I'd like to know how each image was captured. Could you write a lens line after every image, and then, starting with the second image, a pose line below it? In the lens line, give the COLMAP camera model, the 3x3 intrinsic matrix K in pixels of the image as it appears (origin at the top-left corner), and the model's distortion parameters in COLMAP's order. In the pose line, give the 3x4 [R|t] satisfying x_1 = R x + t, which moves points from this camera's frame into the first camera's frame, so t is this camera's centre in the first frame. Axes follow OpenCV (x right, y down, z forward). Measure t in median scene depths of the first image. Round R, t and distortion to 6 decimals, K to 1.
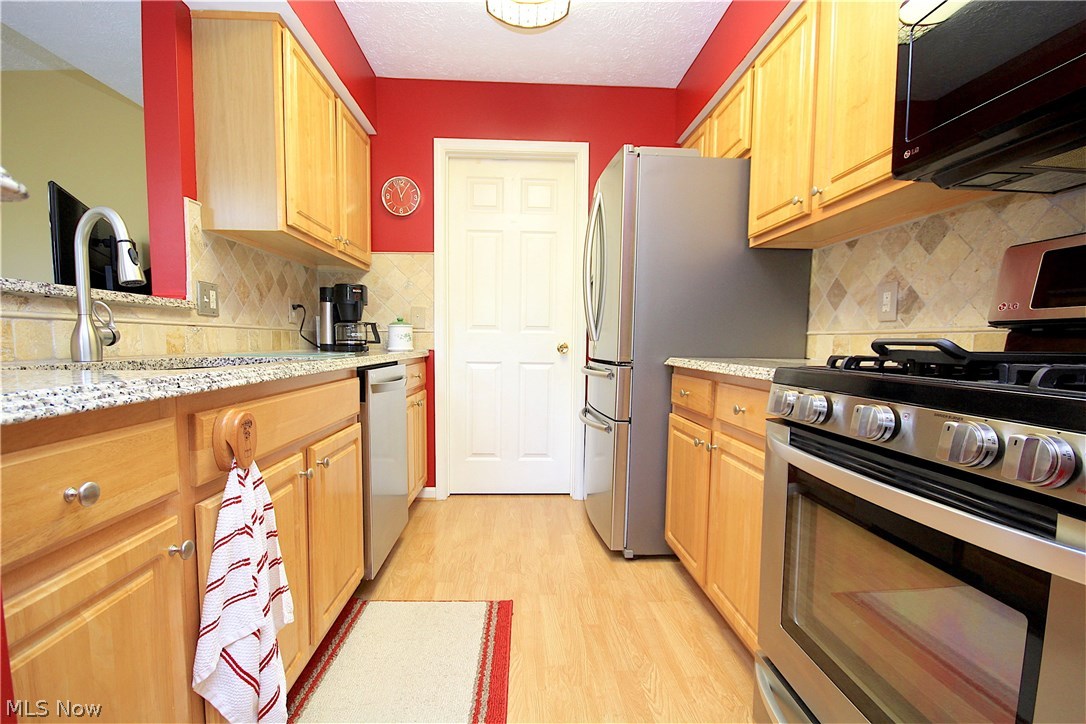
lens RADIAL K [[496.2, 0, 542.3], [0, 496.2, 378.2], [0, 0, 1]] dist [0.000458, -0.010259]
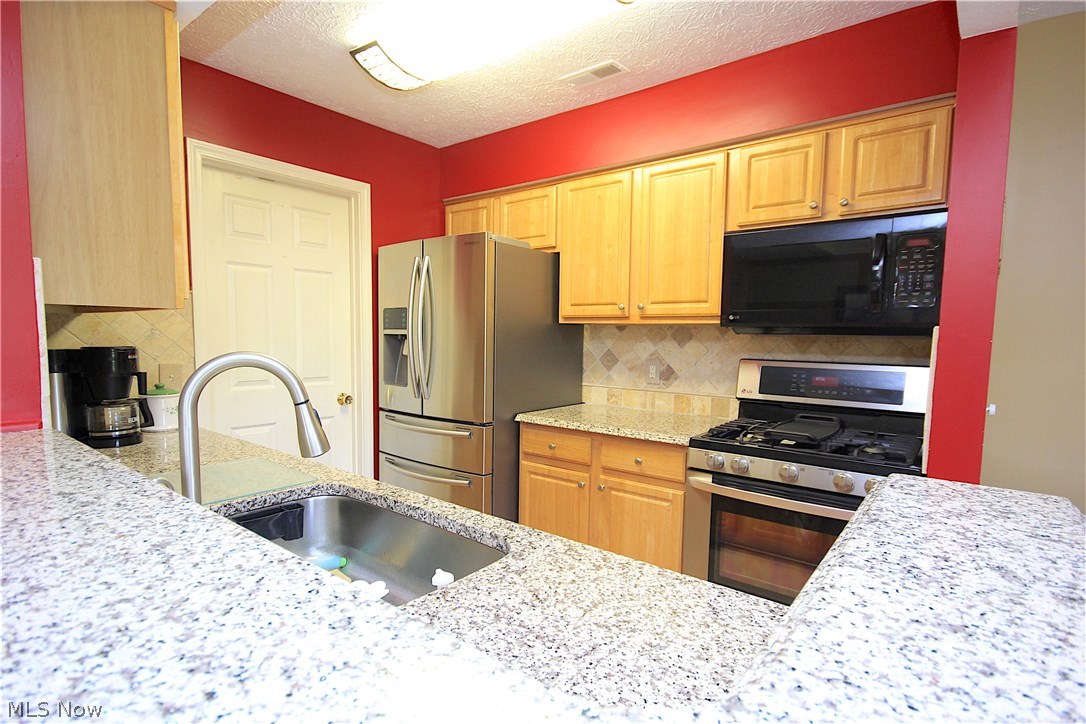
lens RADIAL K [[544.5, 0, 540.2], [0, 544.5, 377.9], [0, 0, 1]] dist [-0.000587, -0.000879]
pose [[0.663947, -0.063926, 0.745043, -0.790297], [0.048809, 0.997919, 0.042127, -0.211885], [-0.746185, 0.008395, 0.665685, 0.103032]]
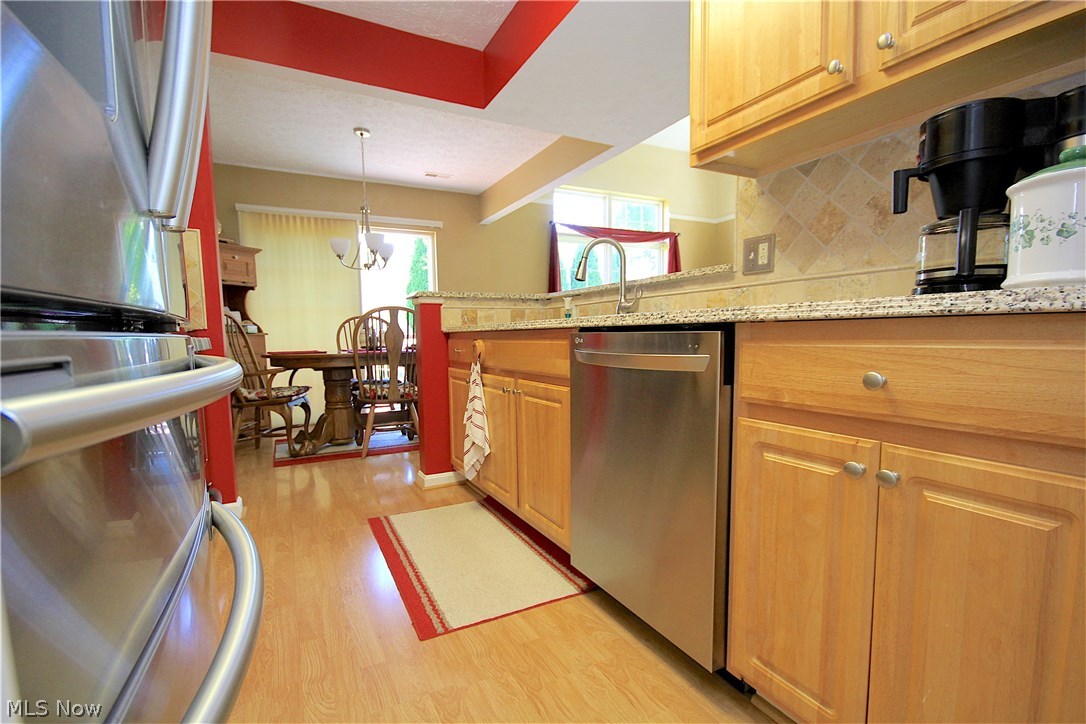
lens RADIAL K [[496.2, 0, 542.3], [0, 496.2, 378.2], [0, 0, 1]] dist [0.000458, -0.010259]
pose [[-0.905767, 0.045780, -0.421295, 0.074238], [-0.021308, 0.987970, 0.153170, -0.070112], [0.423239, 0.147714, -0.893896, 1.734738]]
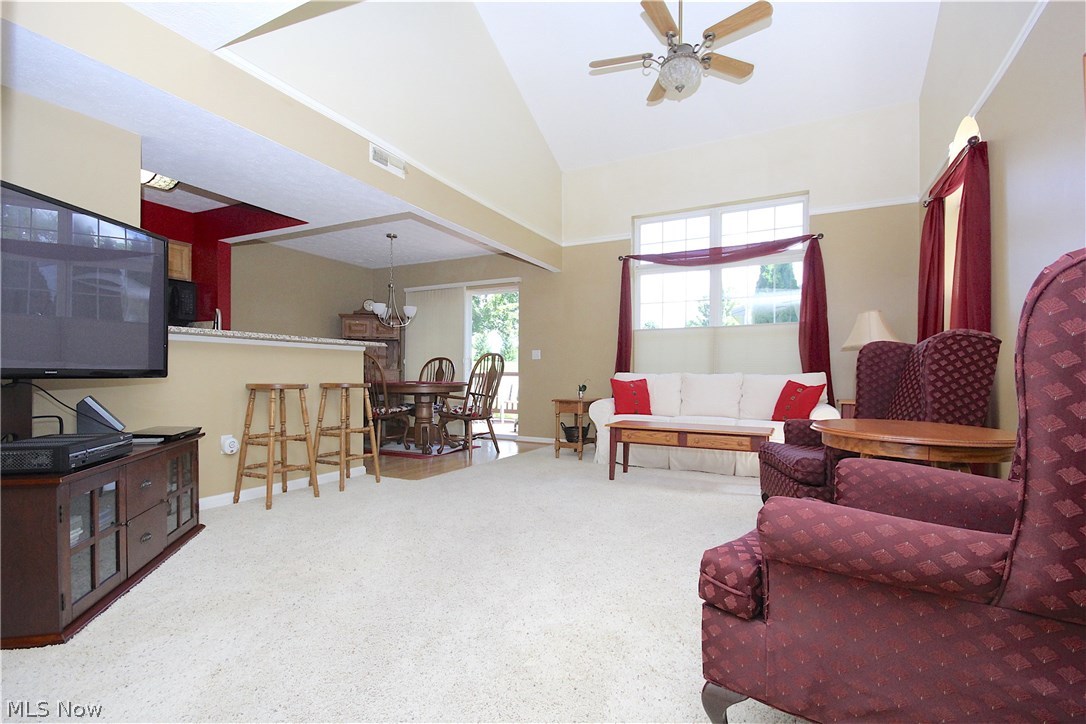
lens RADIAL K [[497.8, 0, 543.7], [0, 497.8, 380.3], [0, 0, 1]] dist [-0.000850, -0.009978]
pose [[-0.870686, -0.017747, 0.491518, -2.581603], [0.023535, 0.996701, 0.077678, -0.072600], [-0.491275, 0.079201, -0.867396, 1.696841]]
